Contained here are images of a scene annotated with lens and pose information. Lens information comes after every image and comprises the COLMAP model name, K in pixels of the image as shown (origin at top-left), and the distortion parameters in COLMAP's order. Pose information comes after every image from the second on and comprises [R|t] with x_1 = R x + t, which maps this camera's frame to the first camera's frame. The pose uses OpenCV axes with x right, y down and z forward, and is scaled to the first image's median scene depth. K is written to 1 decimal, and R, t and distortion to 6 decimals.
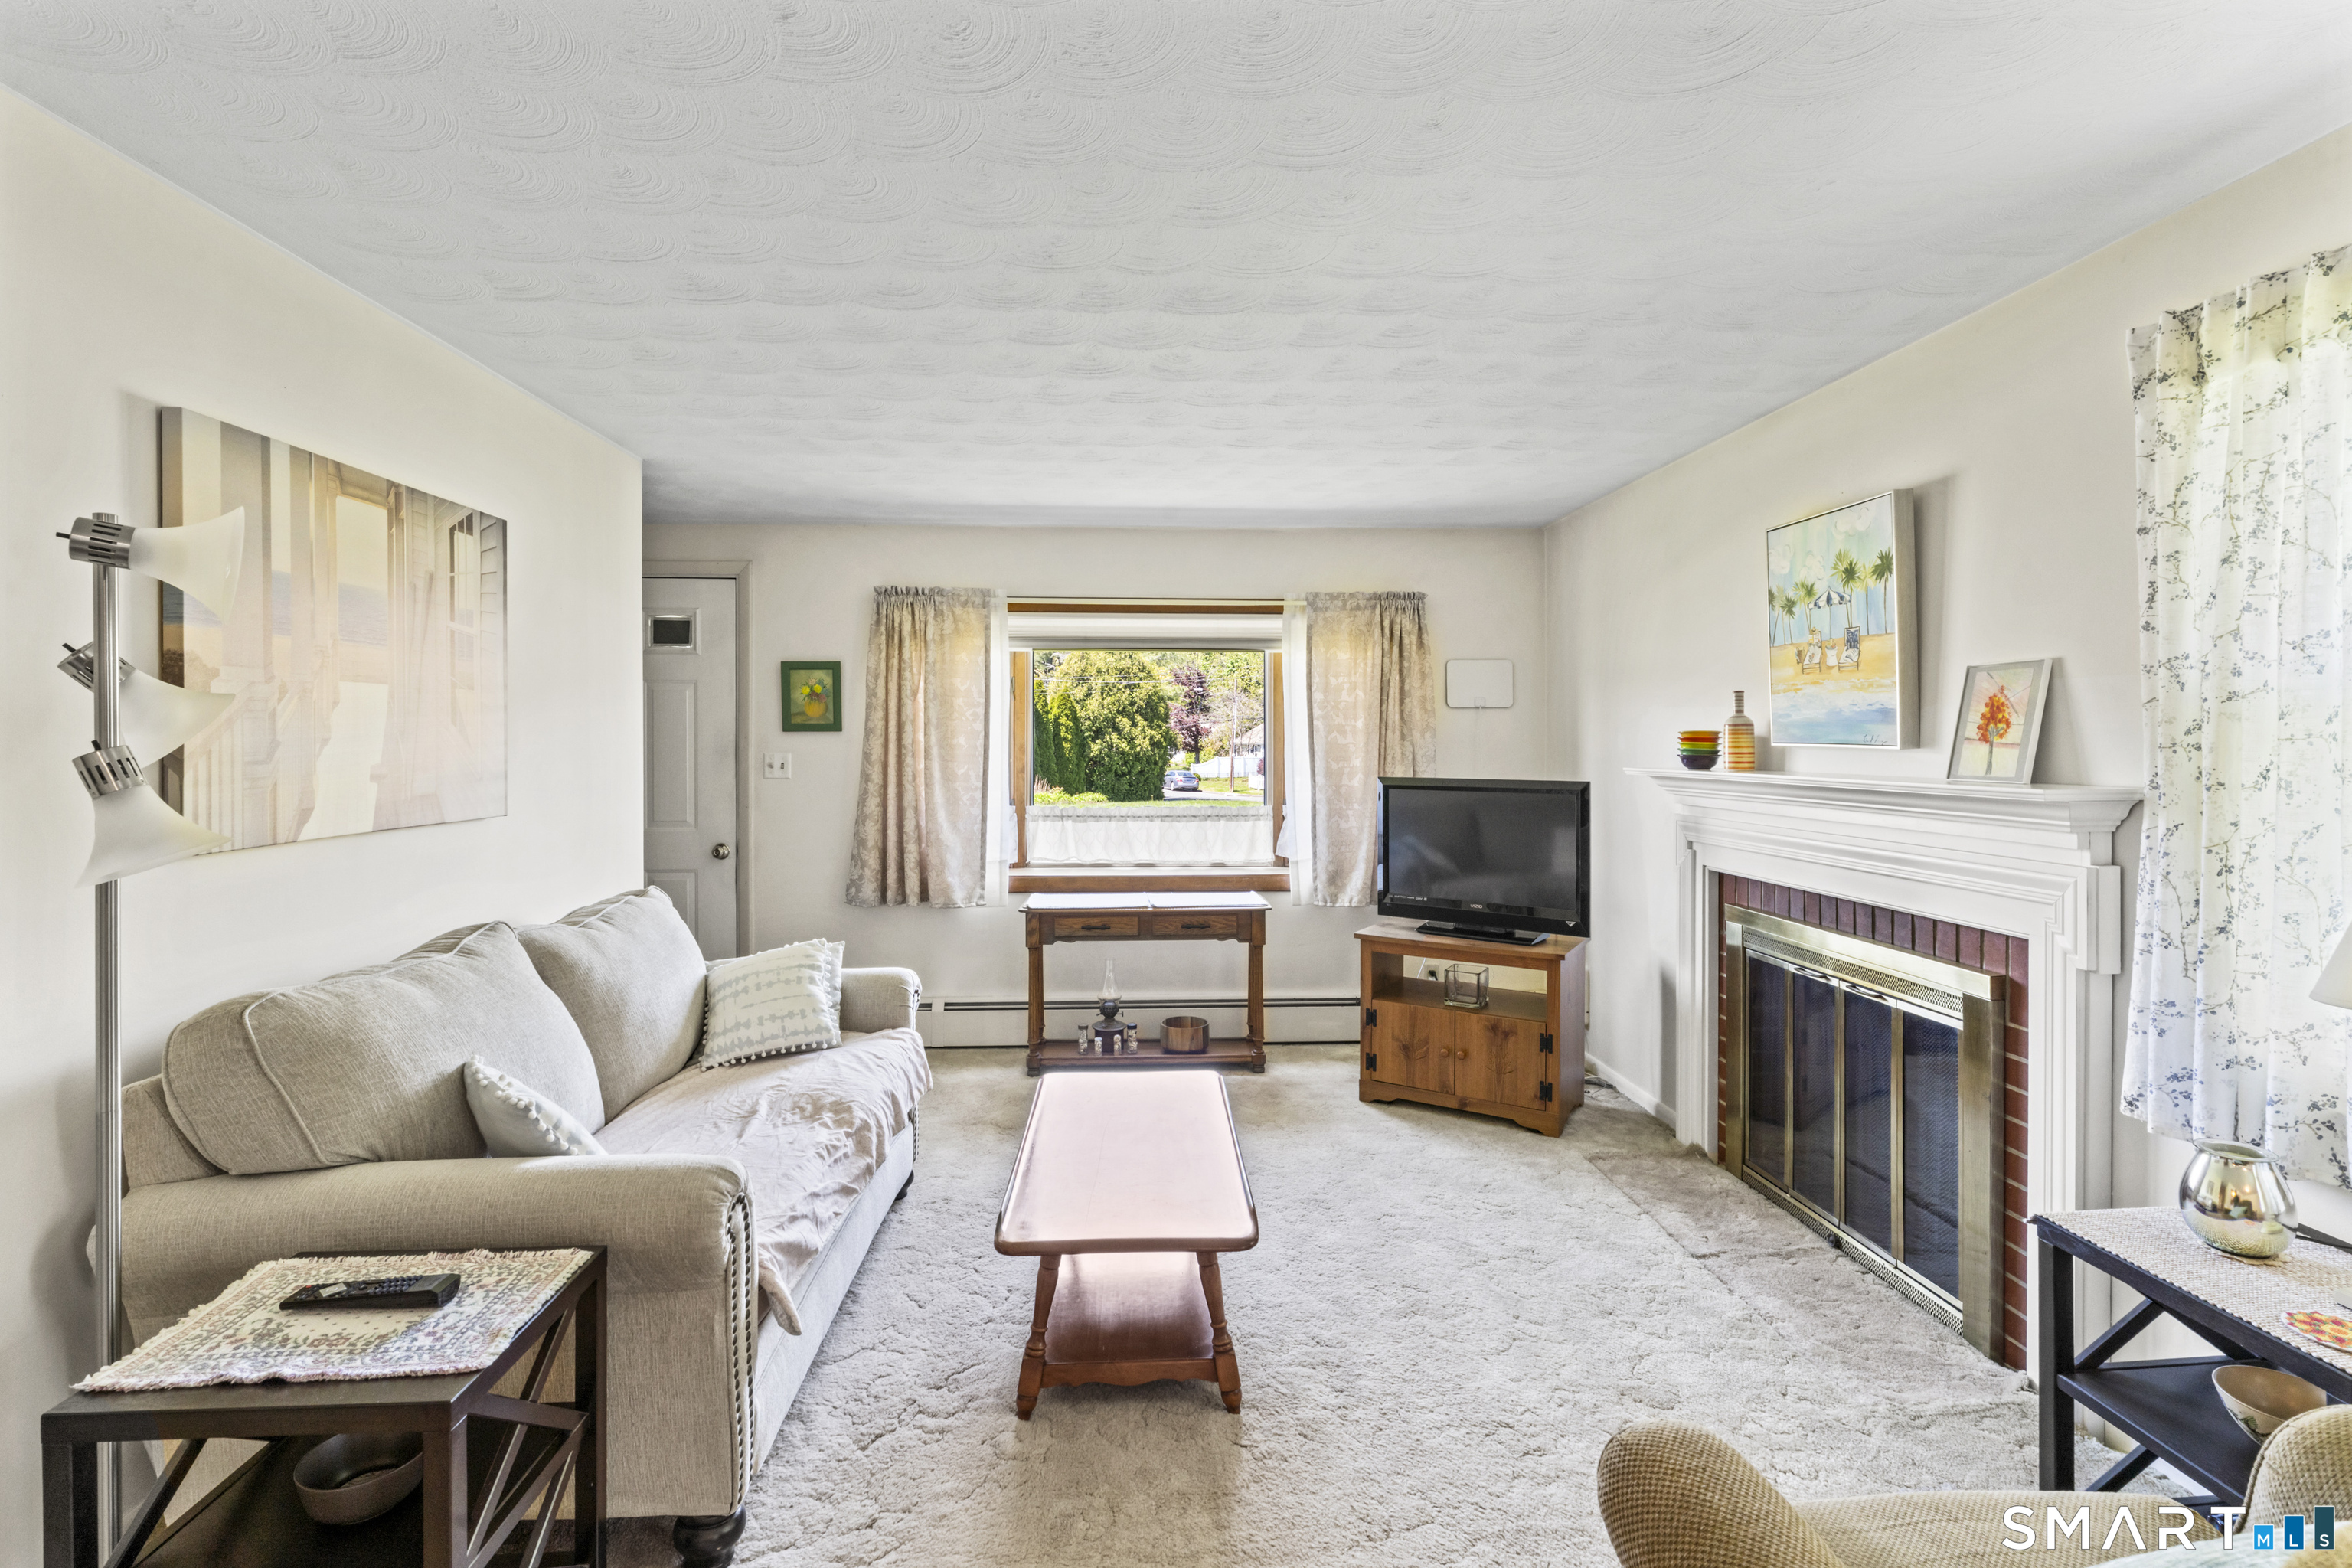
lens RADIAL K [[1087.1, 0, 1190.4], [0, 1087.1, 749.3], [0, 0, 1]] dist [0.000734, -0.000128]
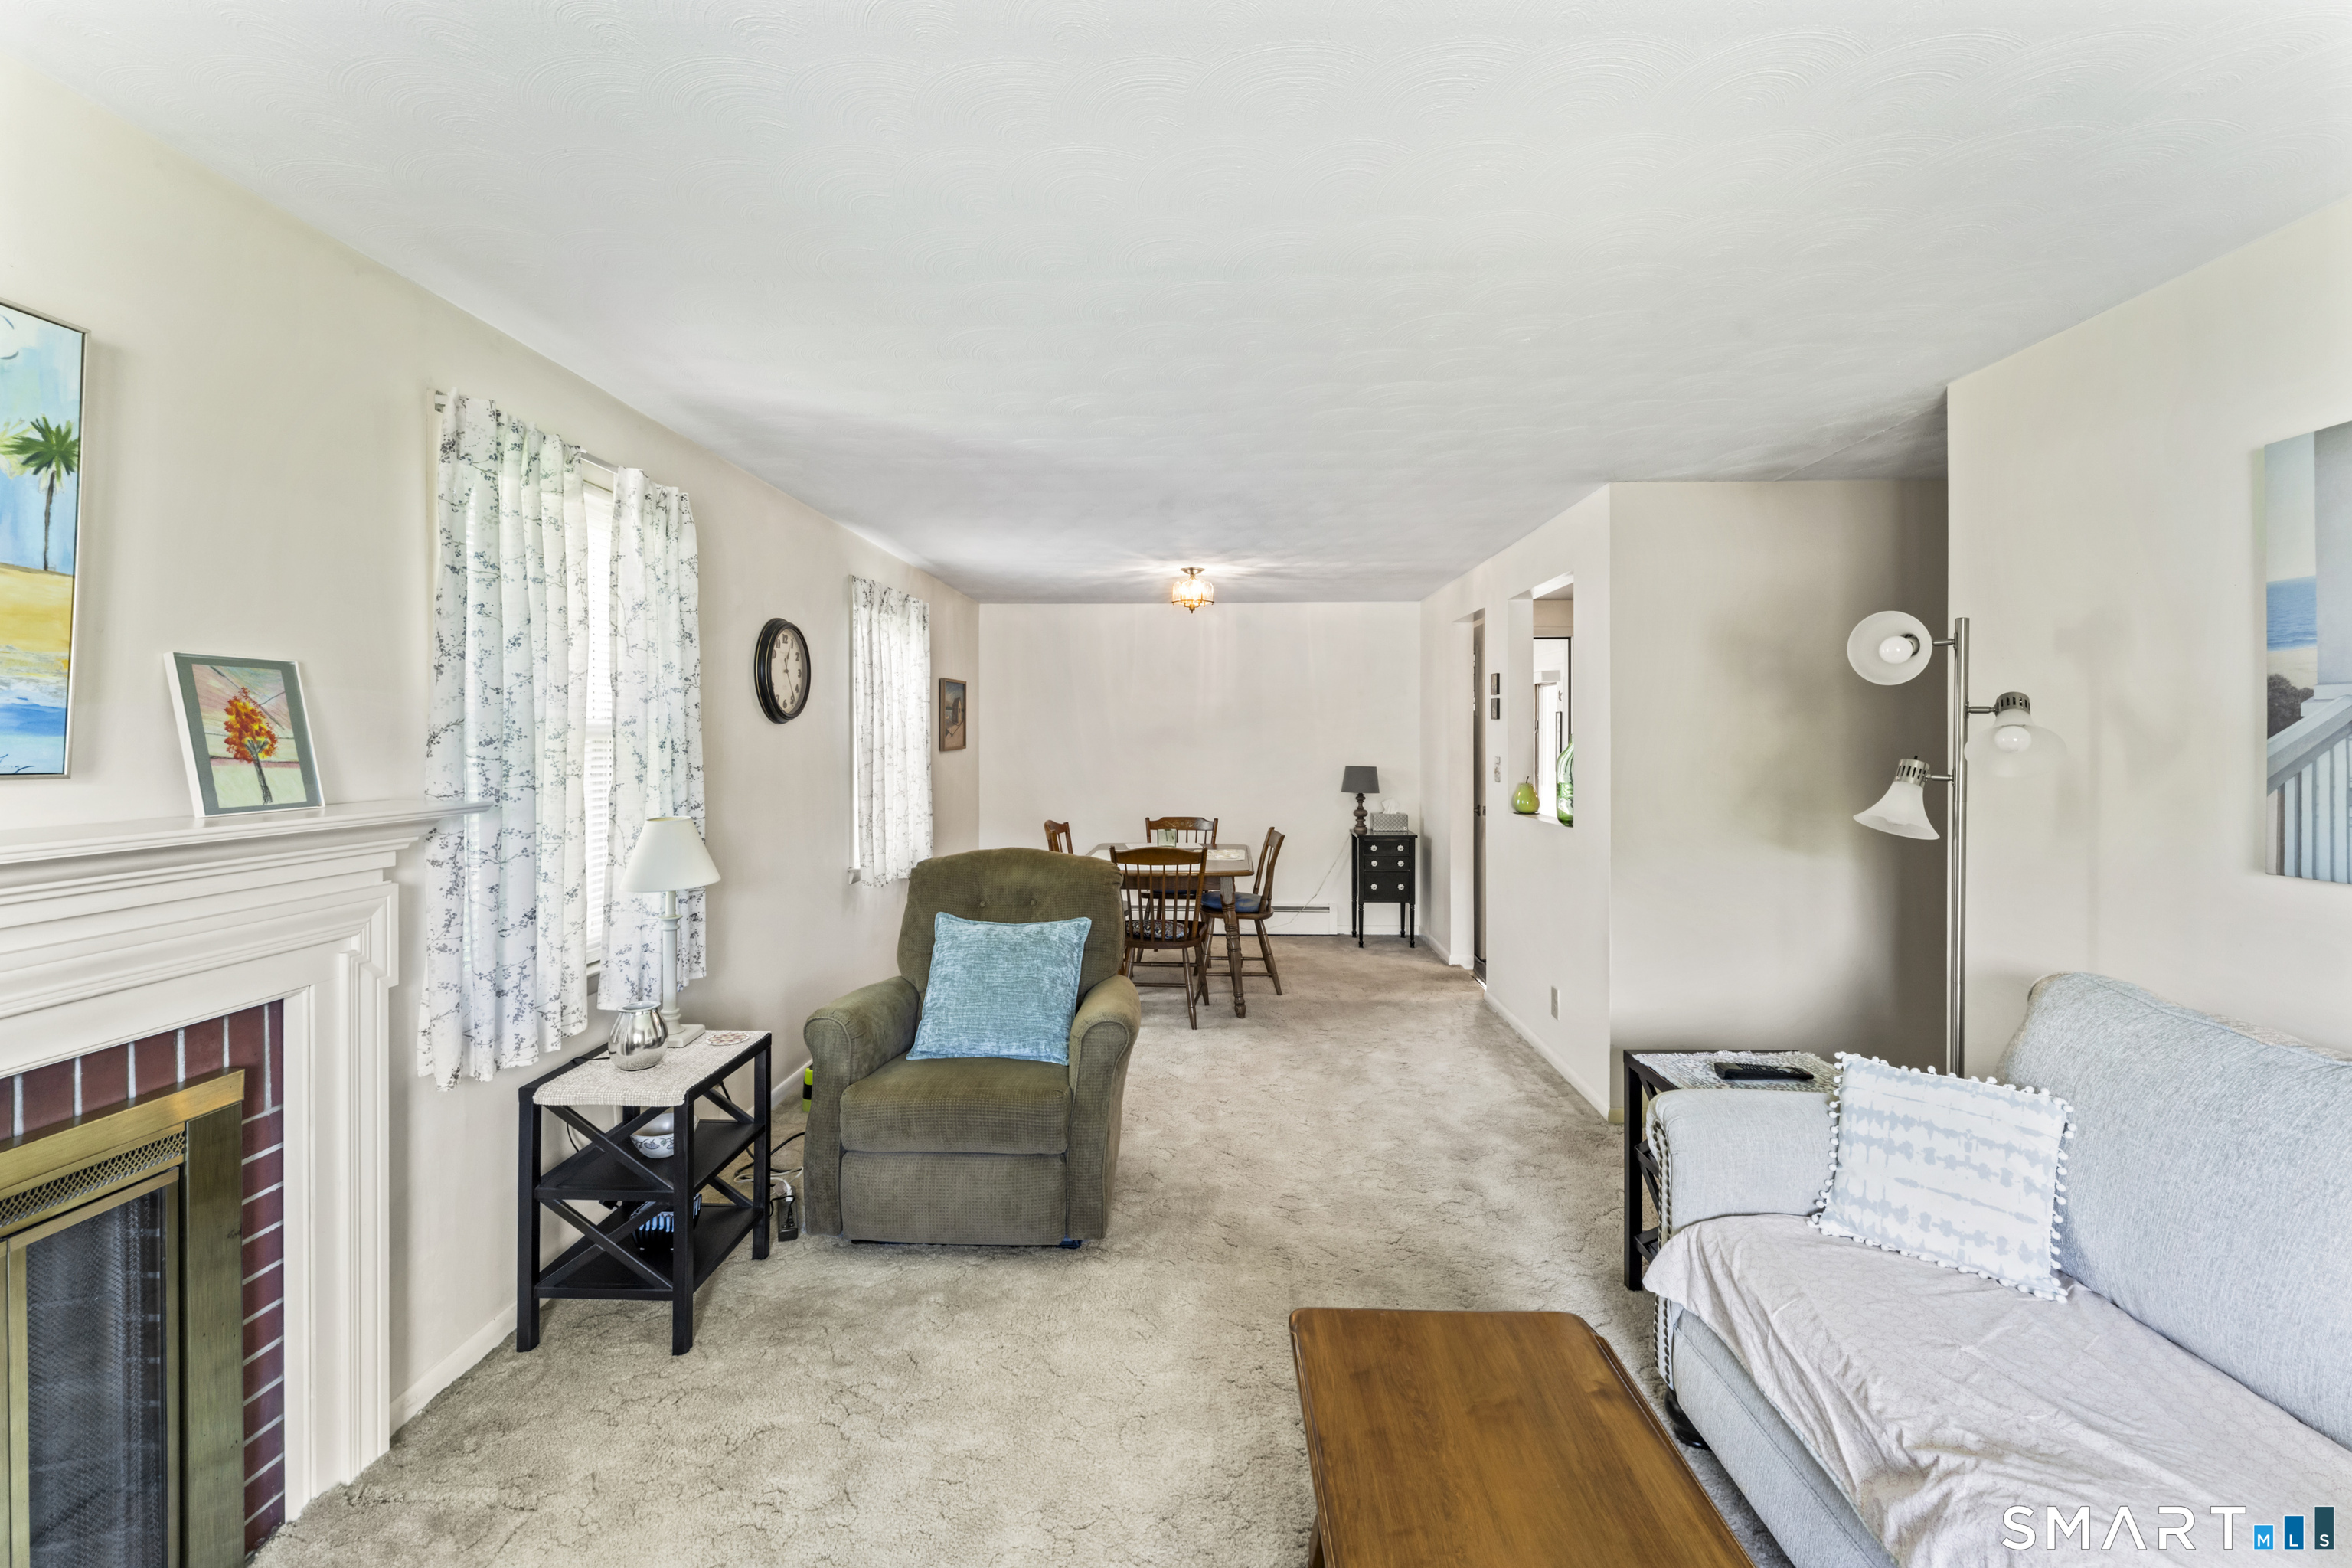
lens RADIAL K [[972.3, 0, 1181.5], [0, 972.3, 743.2], [0, 0, 1]] dist [-0.008276, -0.000328]
pose [[-0.996288, -0.003489, 0.086012, 0.014829], [-0.002091, 0.999864, 0.016334, -0.018525], [-0.086058, 0.016094, -0.996160, 0.949463]]
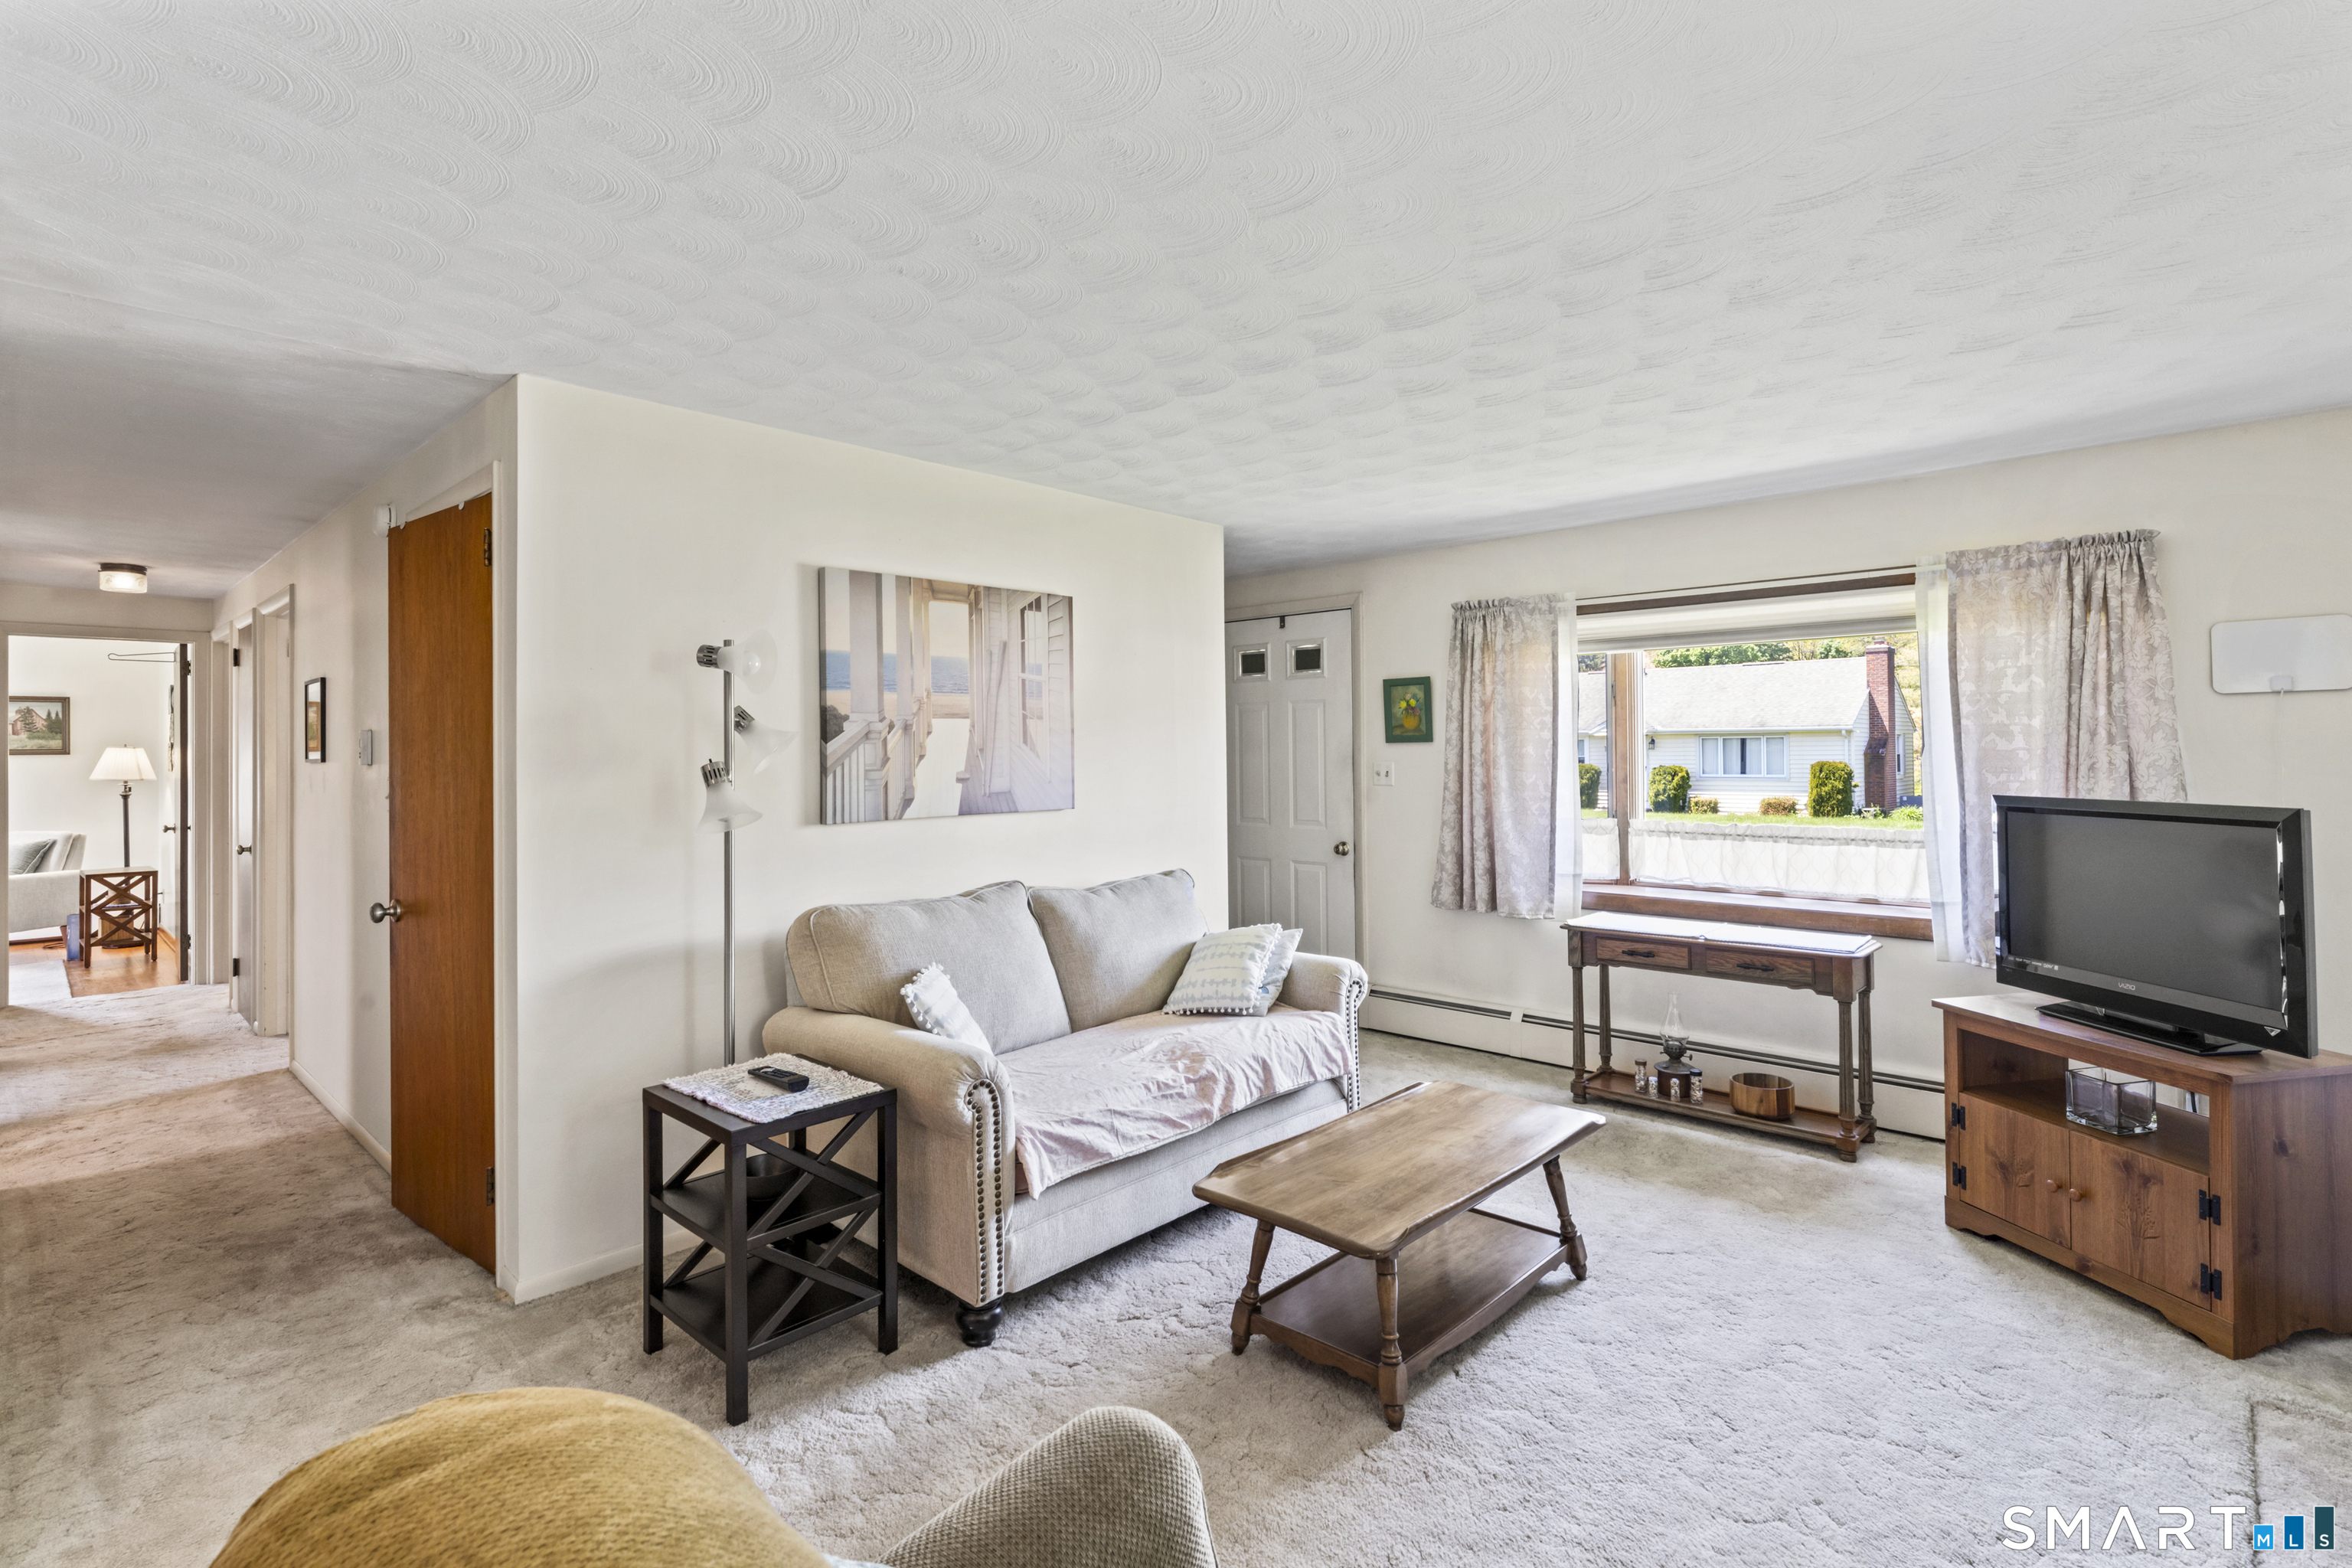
lens RADIAL K [[1115.5, 0, 1184.6], [0, 1115.5, 736.4], [0, 0, 1]] dist [-0.000982, -0.000327]
pose [[0.692665, -0.016945, -0.721060, 0.357784], [0.004348, 0.999804, -0.019319, -0.002175], [0.721246, 0.010246, 0.692603, 0.081992]]
